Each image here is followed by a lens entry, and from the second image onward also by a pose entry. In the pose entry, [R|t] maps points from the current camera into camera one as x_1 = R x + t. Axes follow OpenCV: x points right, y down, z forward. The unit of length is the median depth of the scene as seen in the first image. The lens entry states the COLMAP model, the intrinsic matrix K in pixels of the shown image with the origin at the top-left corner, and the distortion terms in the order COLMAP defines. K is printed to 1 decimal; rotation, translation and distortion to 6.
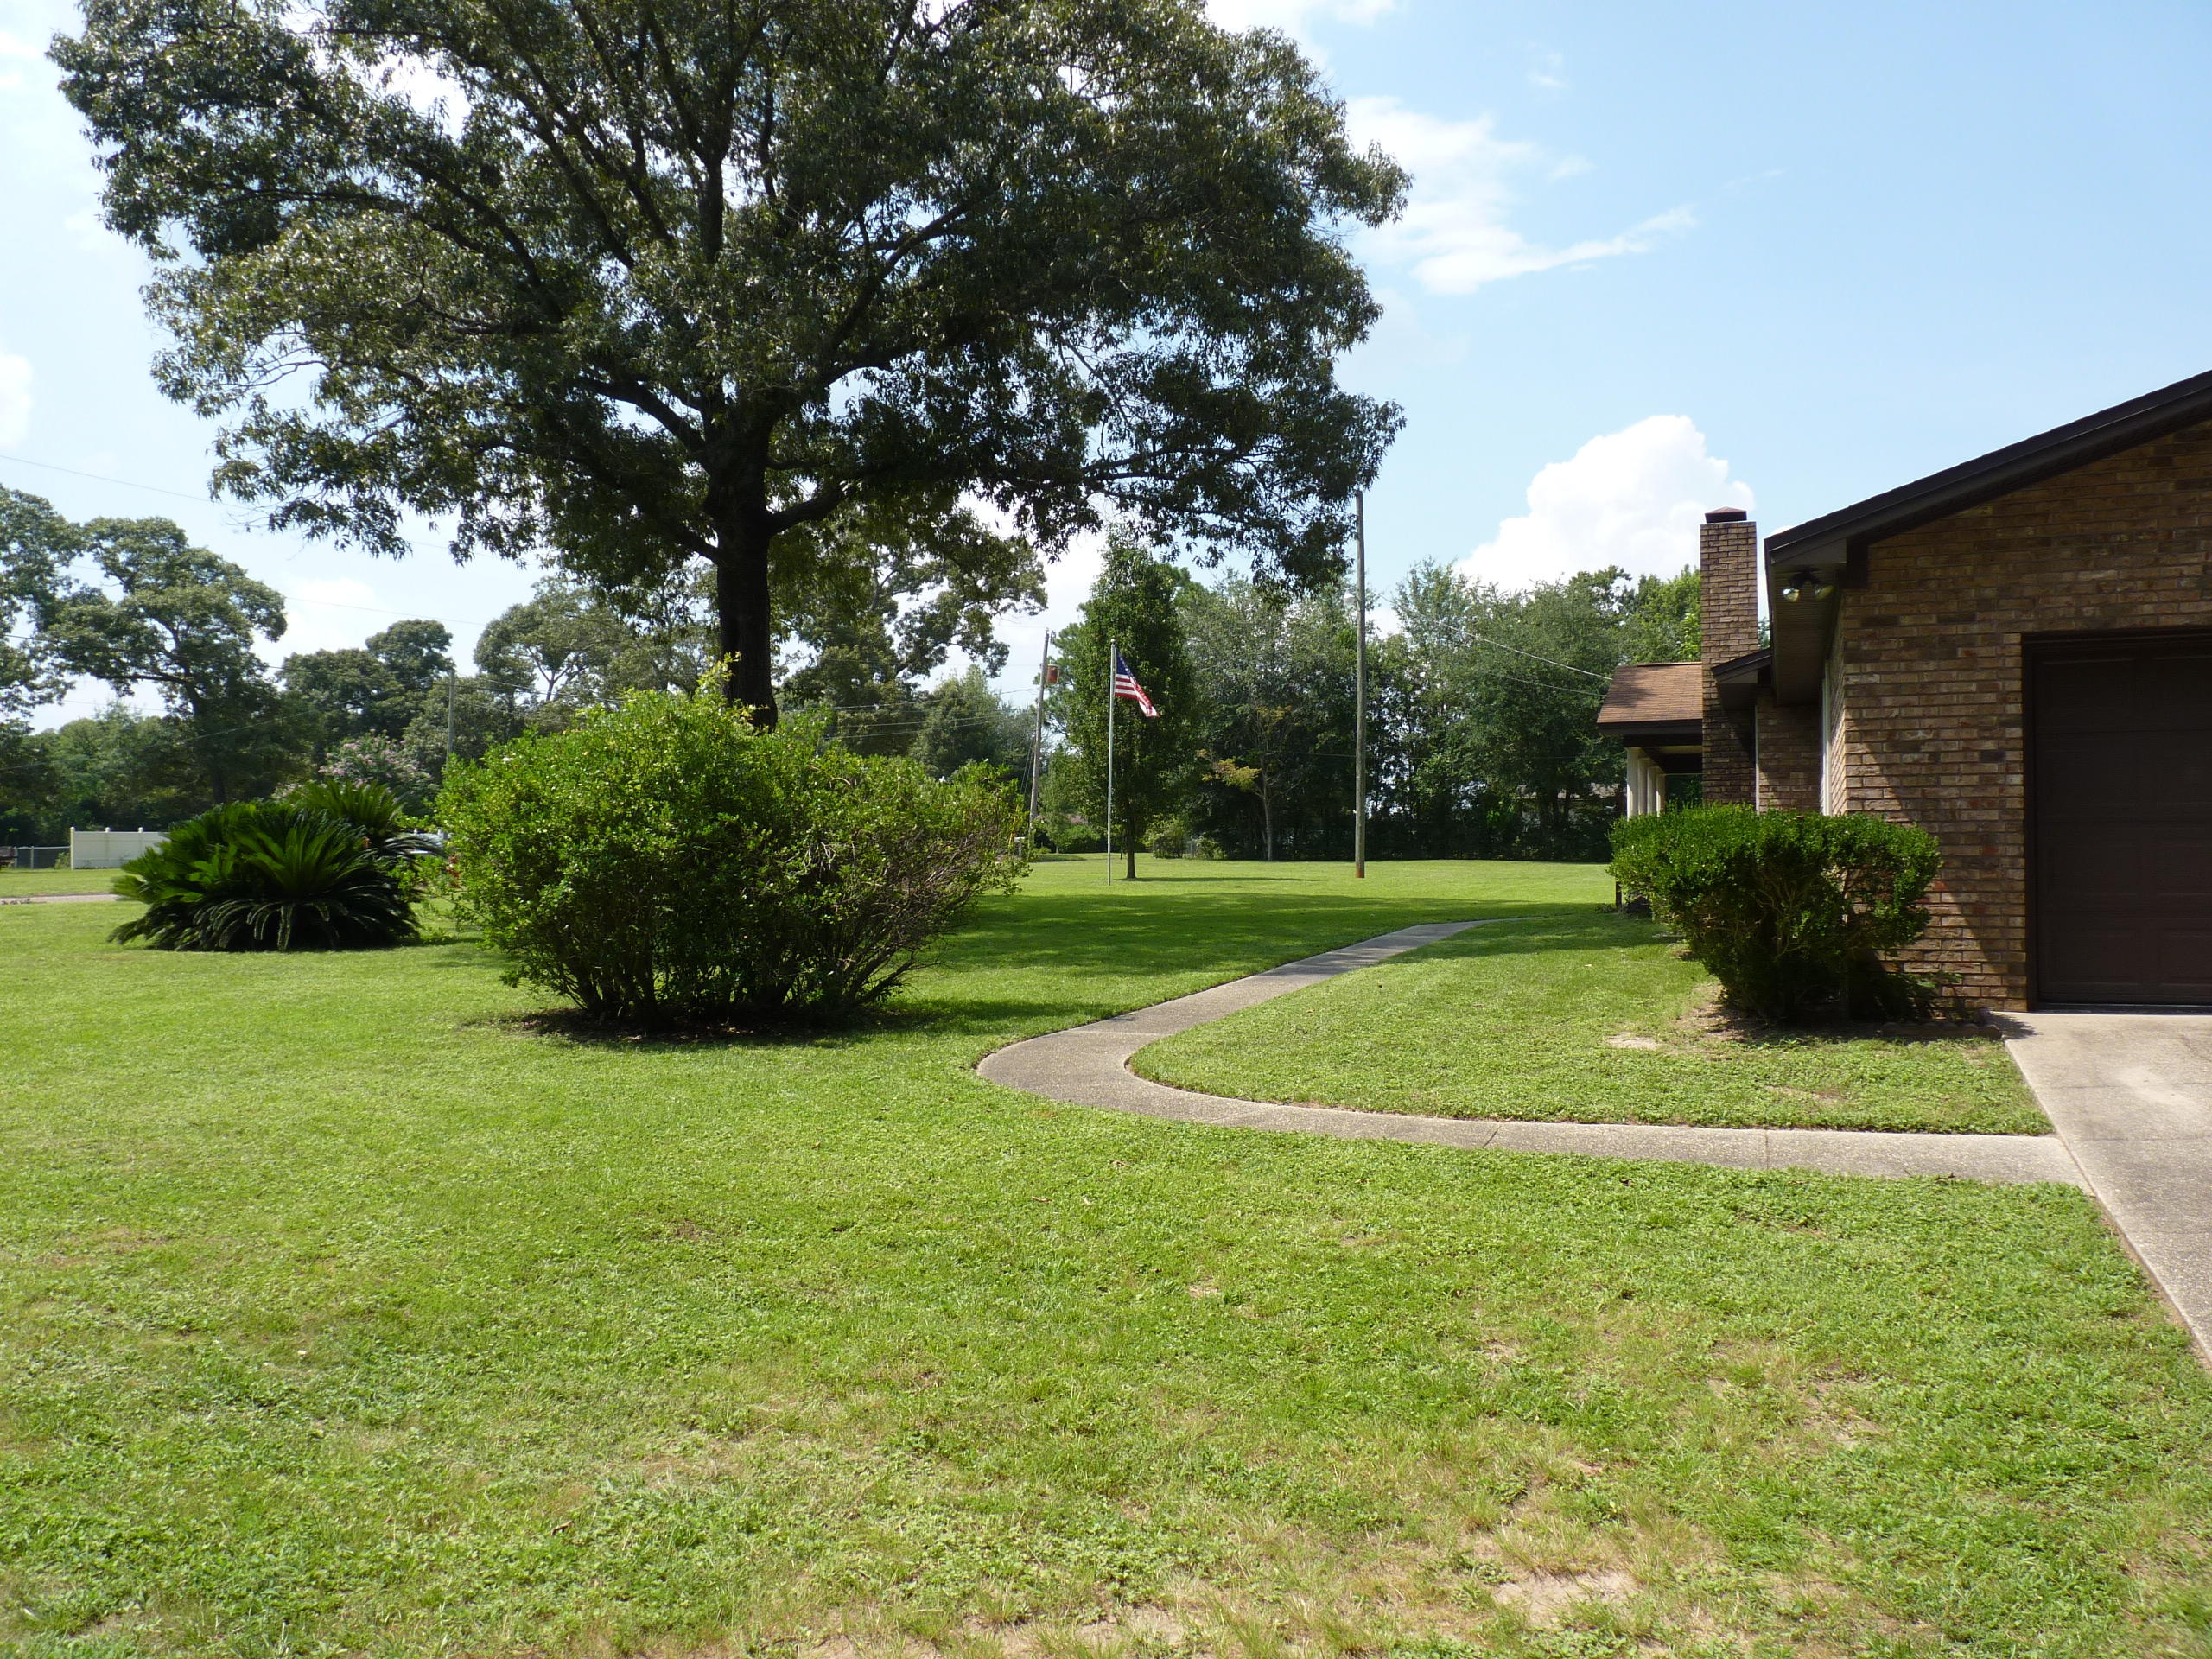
lens RADIAL K [[1773.6, 0, 1111.4], [0, 1773.6, 840.9], [0, 0, 1]] dist [-0.009262, -0.006086]
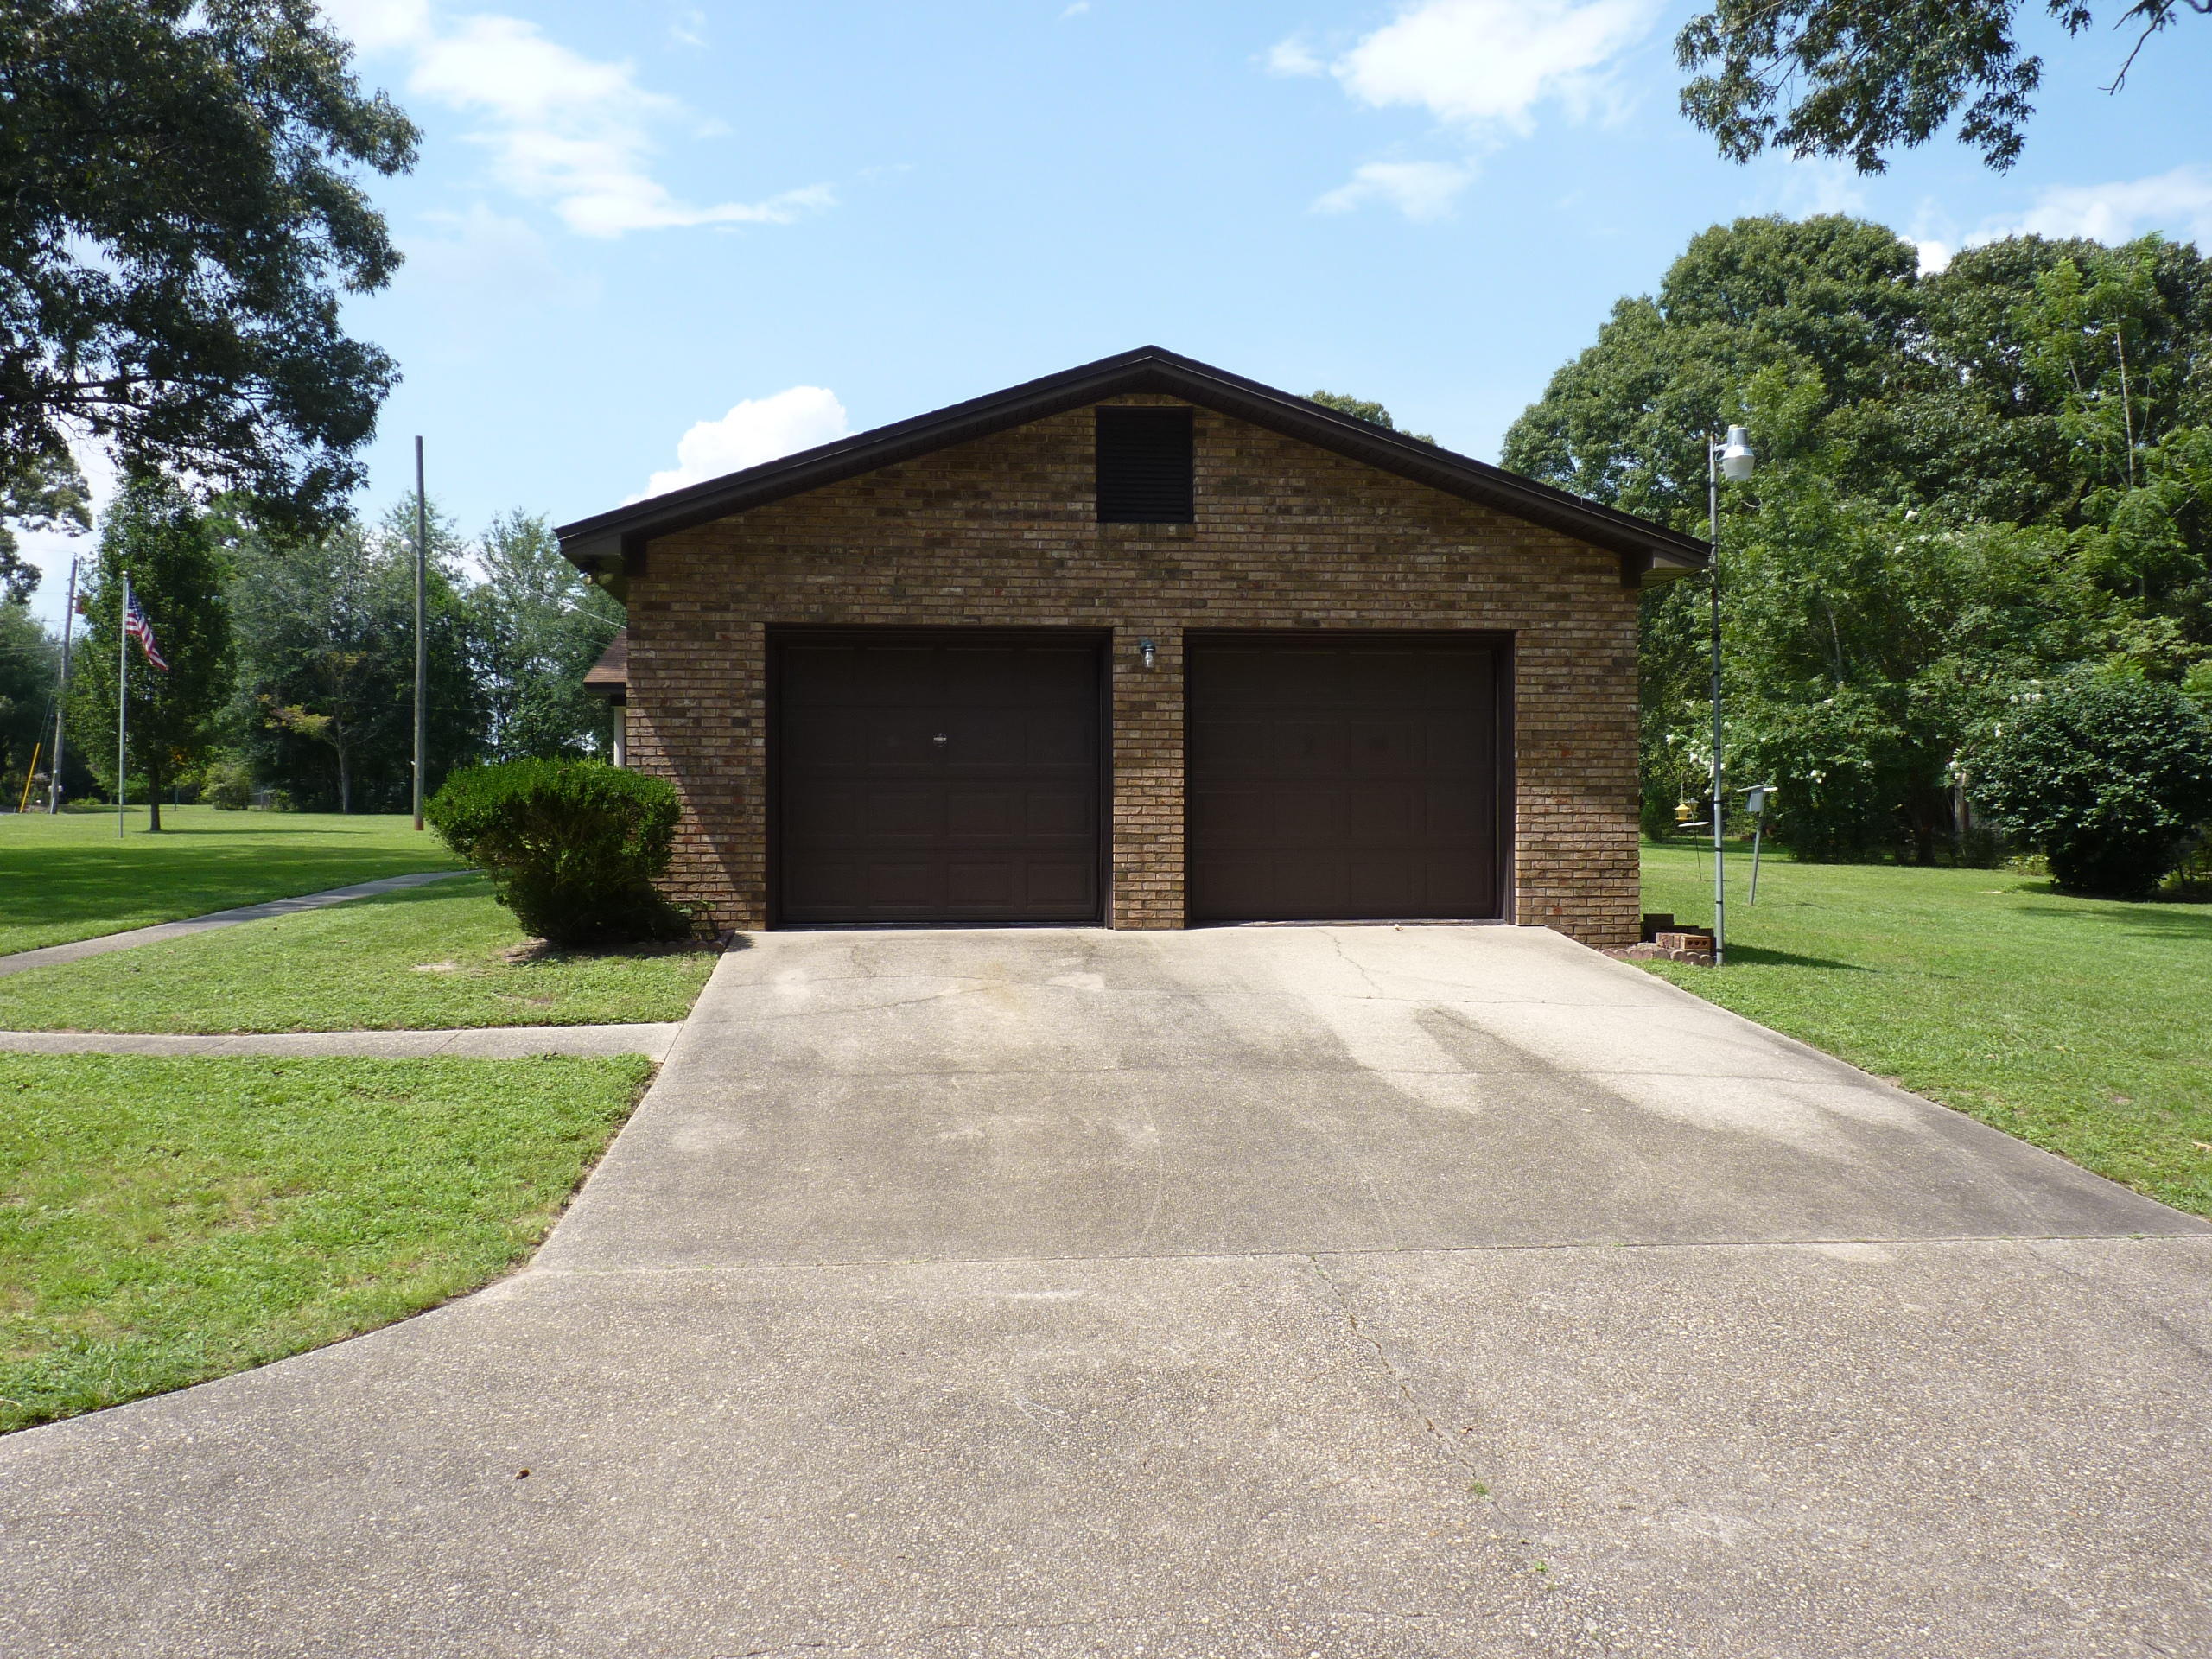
lens RADIAL K [[1773.6, 0, 1099.2], [0, 1773.6, 834.6], [0, 0, 1]] dist [-0.009262, -0.006086]
pose [[0.895094, 0.000056, 0.445878, 0.065924], [-0.009523, 0.999774, 0.018994, 0.001425], [-0.445777, -0.021247, 0.894892, -0.077483]]
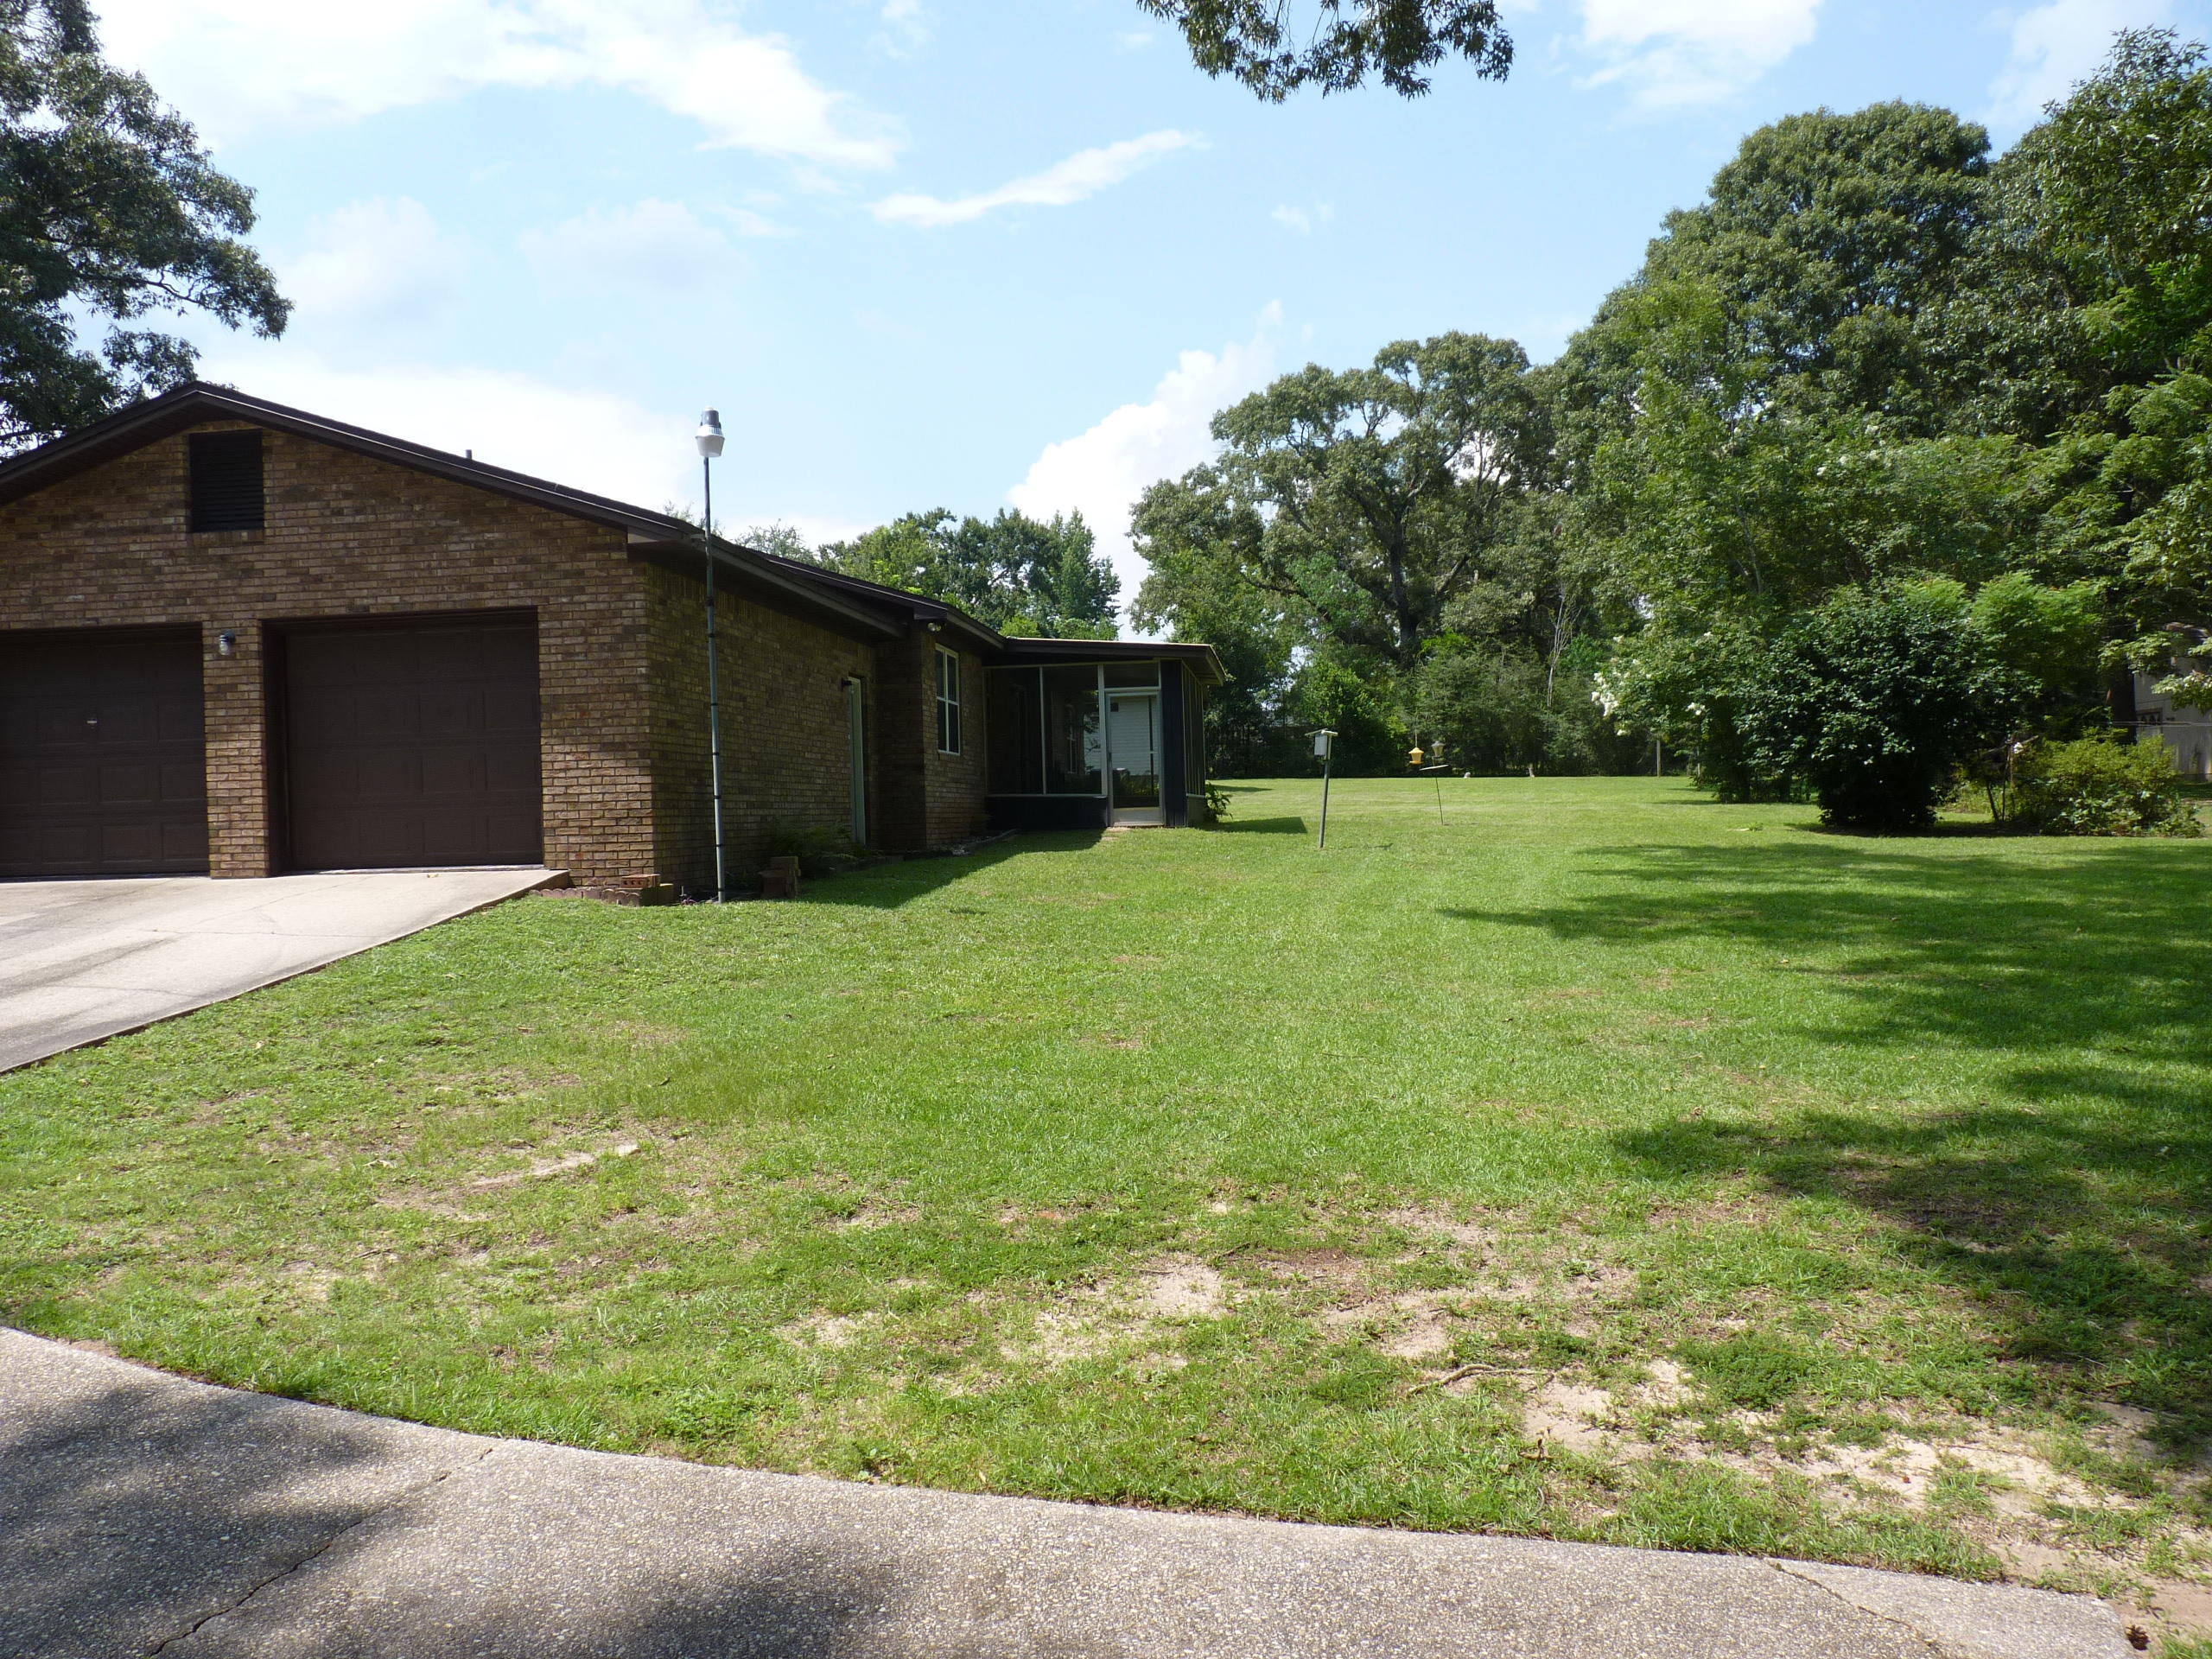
lens RADIAL K [[1773.6, 0, 1099.8], [0, 1773.6, 835.9], [0, 0, 1]] dist [-0.009262, -0.006086]
pose [[0.970507, -0.030594, 0.239125, 0.414267], [0.021391, 0.998931, 0.040987, 0.005362], [-0.240124, -0.034663, 0.970123, -0.260126]]
